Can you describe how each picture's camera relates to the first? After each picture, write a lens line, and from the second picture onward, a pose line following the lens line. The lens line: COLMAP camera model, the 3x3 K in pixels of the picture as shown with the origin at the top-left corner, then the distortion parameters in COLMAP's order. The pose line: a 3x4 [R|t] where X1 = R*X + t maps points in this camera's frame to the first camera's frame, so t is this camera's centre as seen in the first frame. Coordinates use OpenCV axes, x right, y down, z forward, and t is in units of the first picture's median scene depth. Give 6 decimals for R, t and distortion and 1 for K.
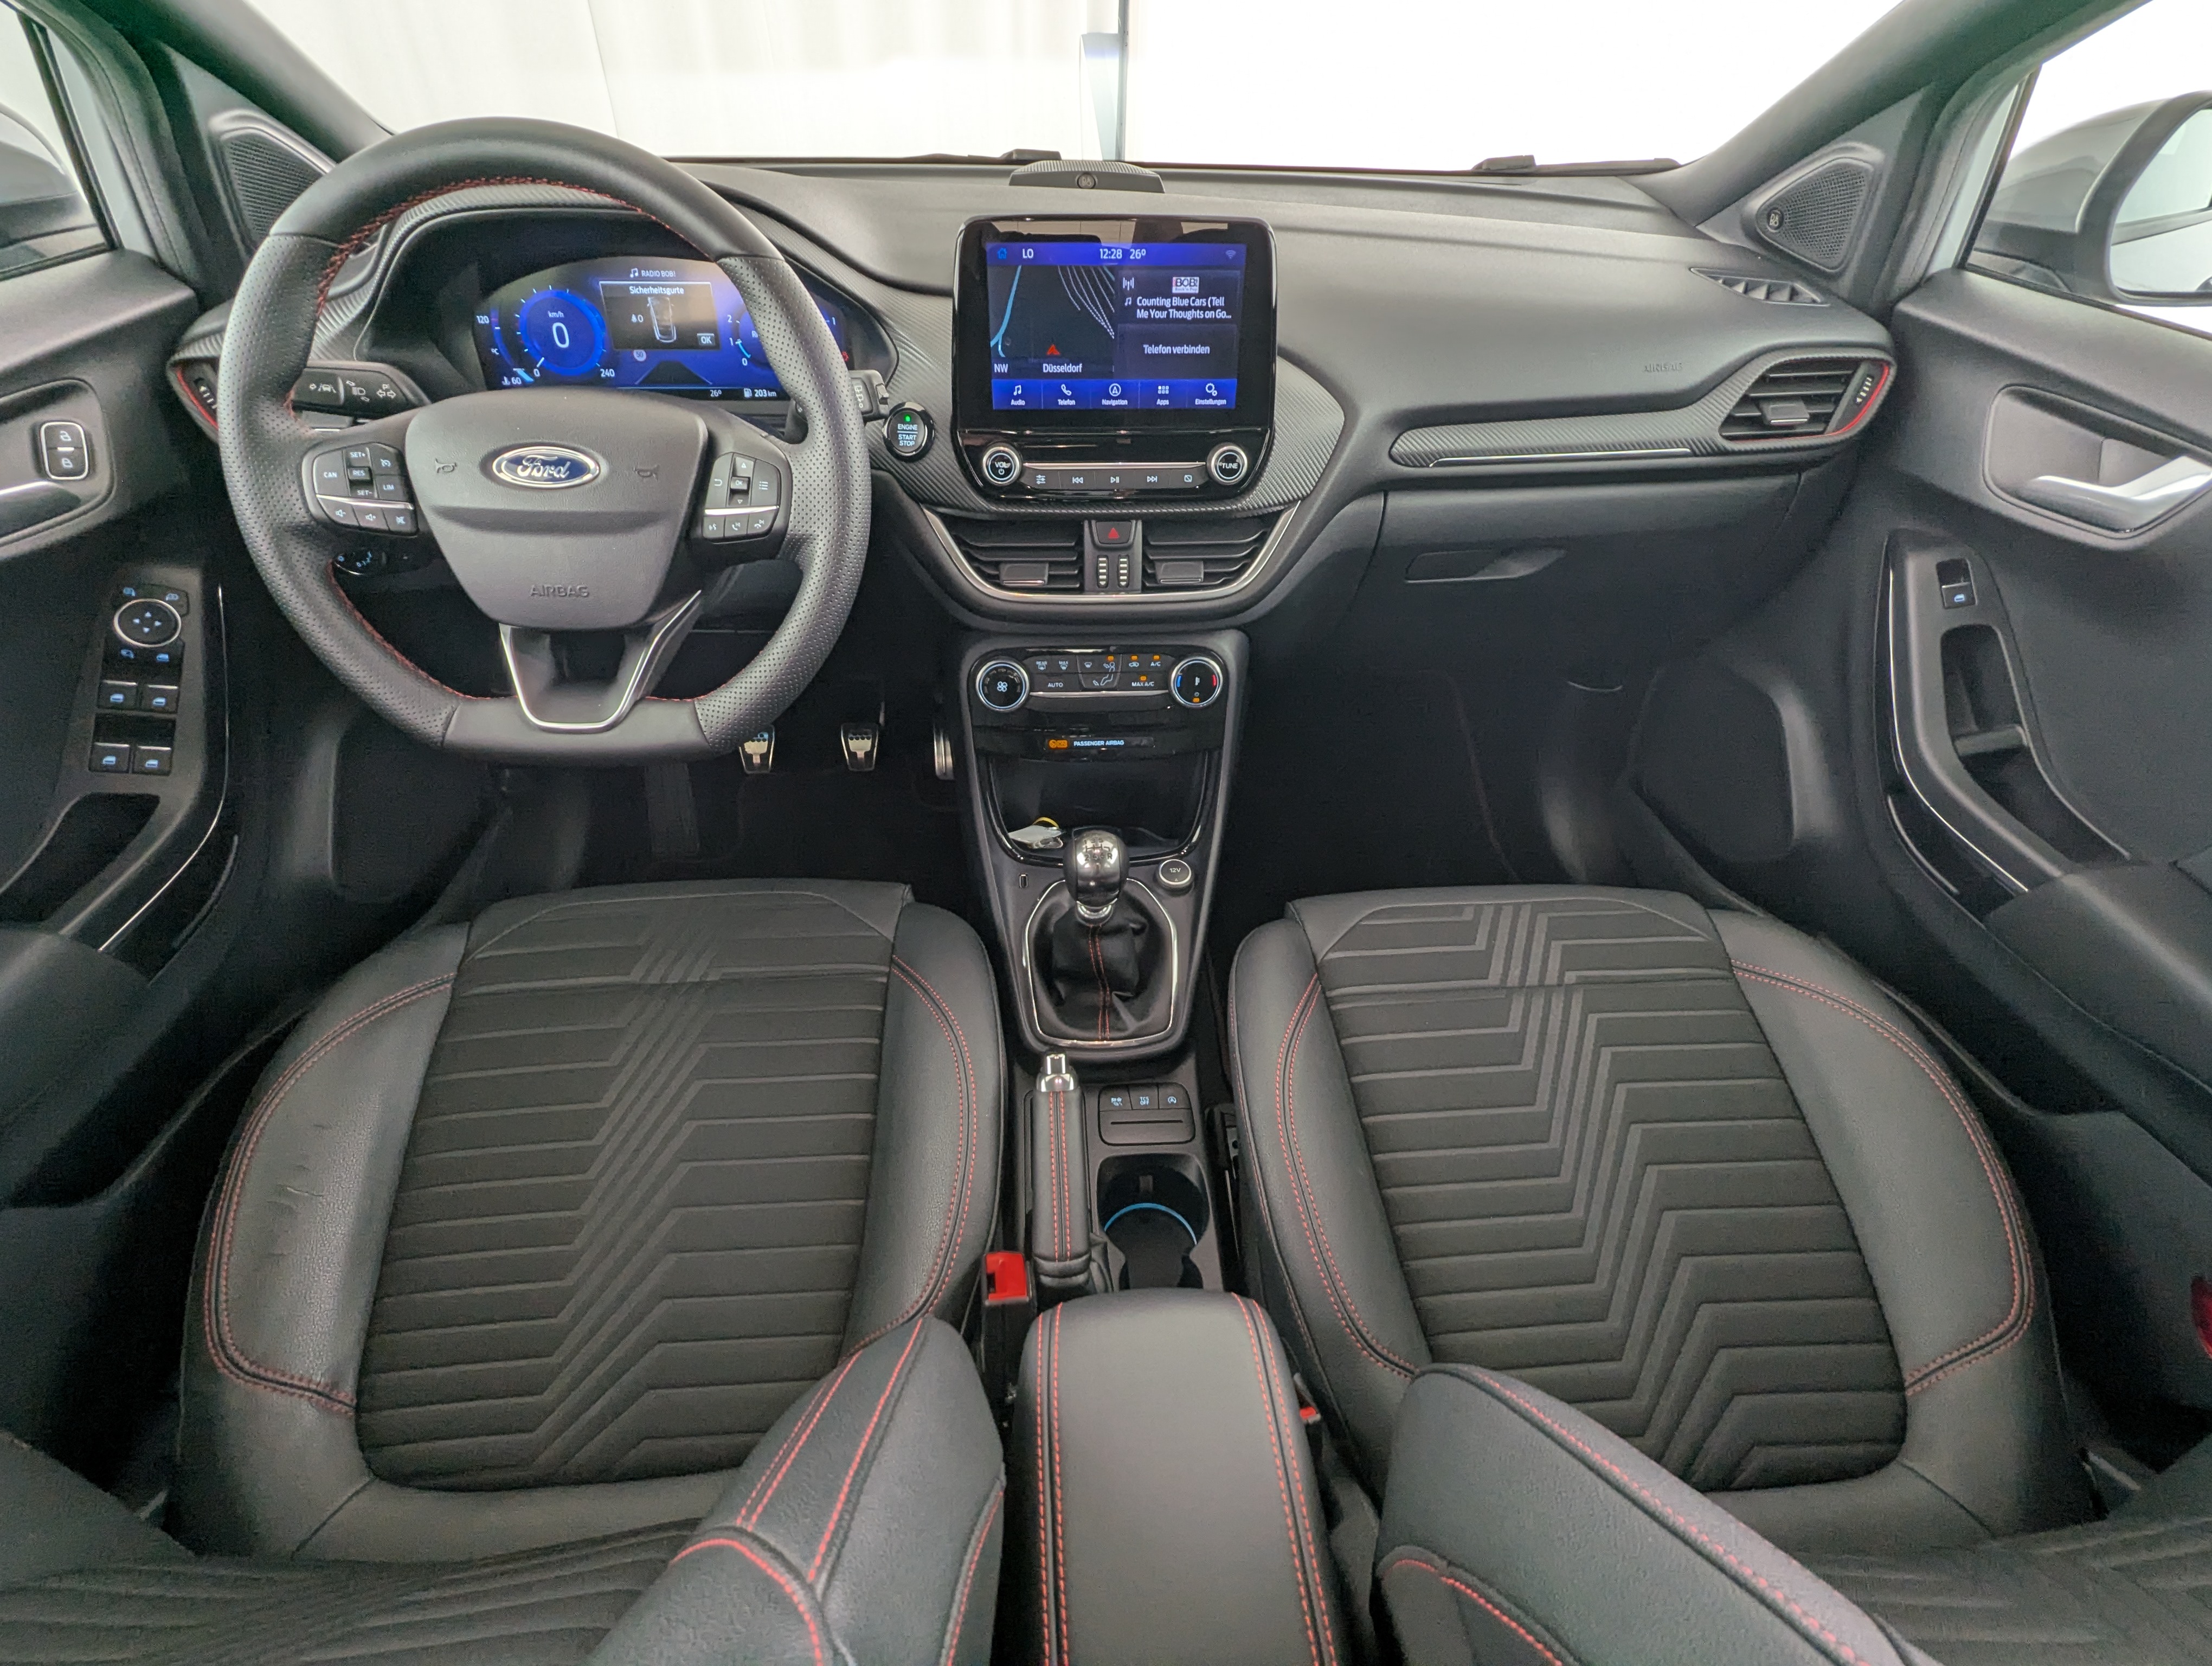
lens RADIAL K [[1049.7, 0, 1103.1], [0, 1049.7, 840.5], [0, 0, 1]] dist [-0.002899, -0.000642]
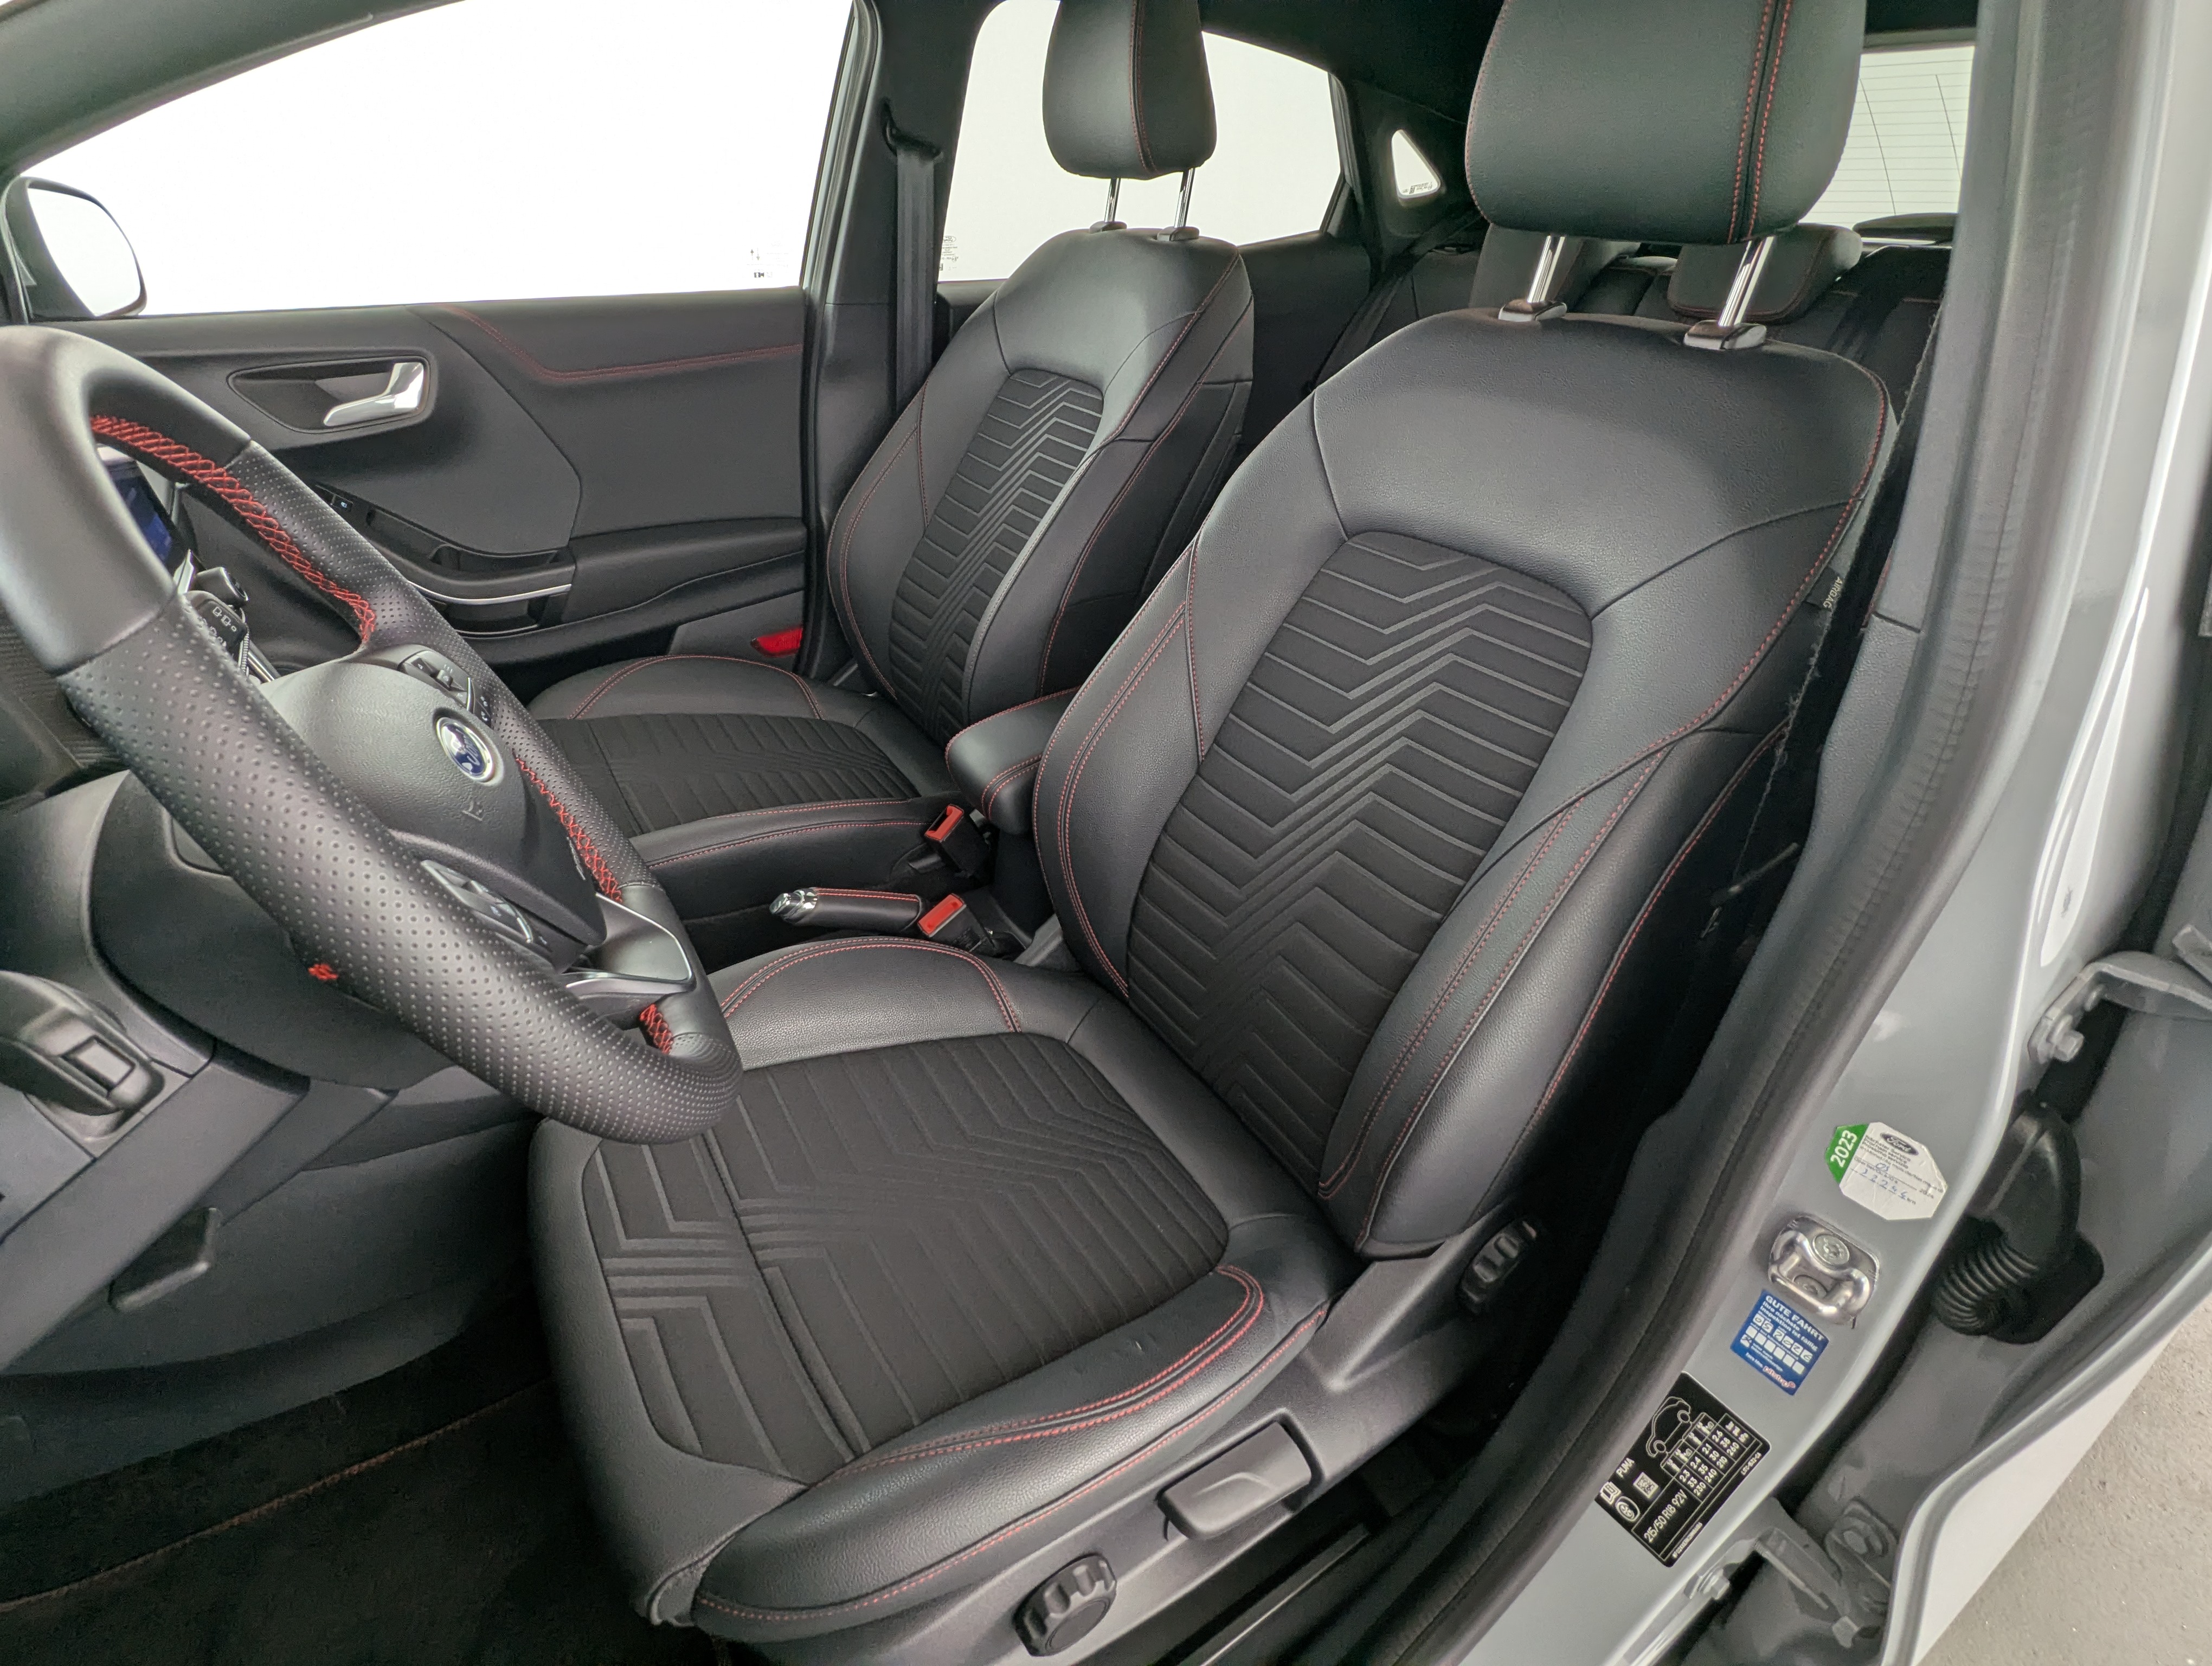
lens RADIAL K [[1049.7, 0, 1099.7], [0, 1049.7, 833.9], [0, 0, 1]] dist [-0.002899, -0.000642]
pose [[-0.476299, -0.498783, 0.724123, -1.068478], [0.535289, 0.488862, 0.688825, -0.490899], [-0.697571, 0.715702, 0.034149, 0.587962]]
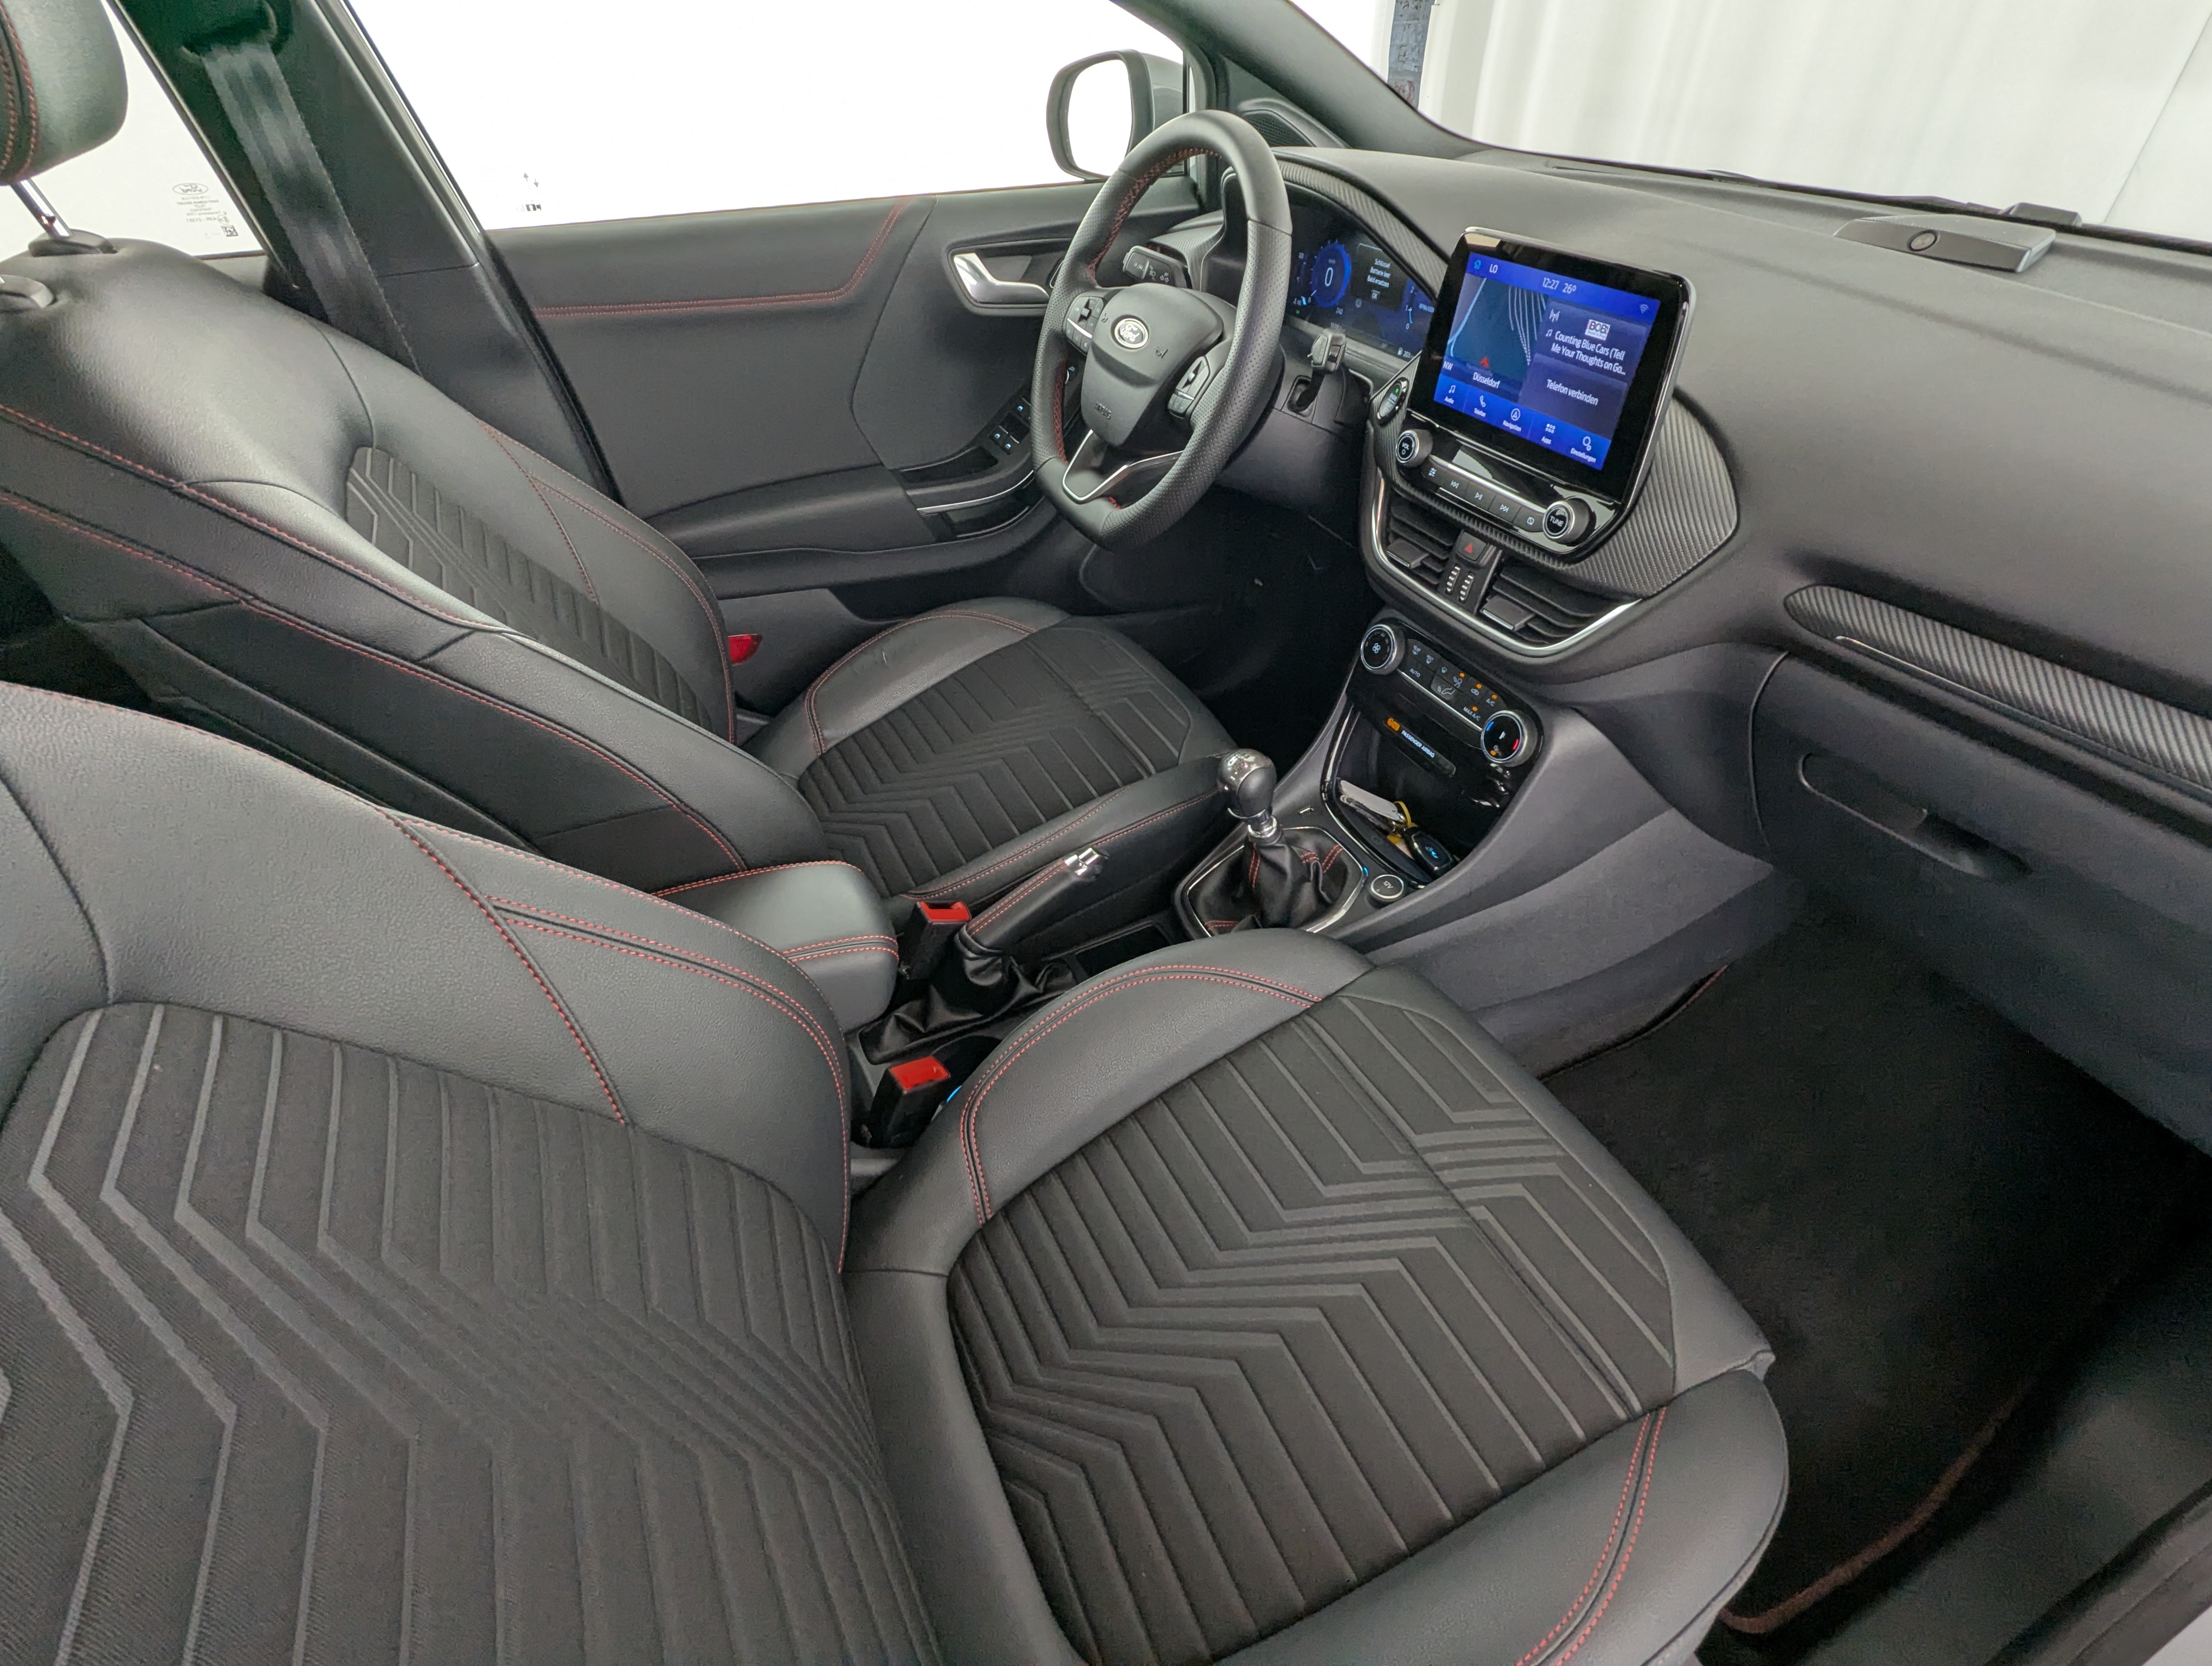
lens RADIAL K [[1049.7, 0, 1096.2], [0, 1049.7, 839.5], [0, 0, 1]] dist [-0.002899, -0.000642]
pose [[0.369351, 0.572738, -0.731813, 0.841814], [-0.569737, 0.761696, 0.308575, -0.193972], [0.734152, 0.302968, 0.607644, 0.199854]]
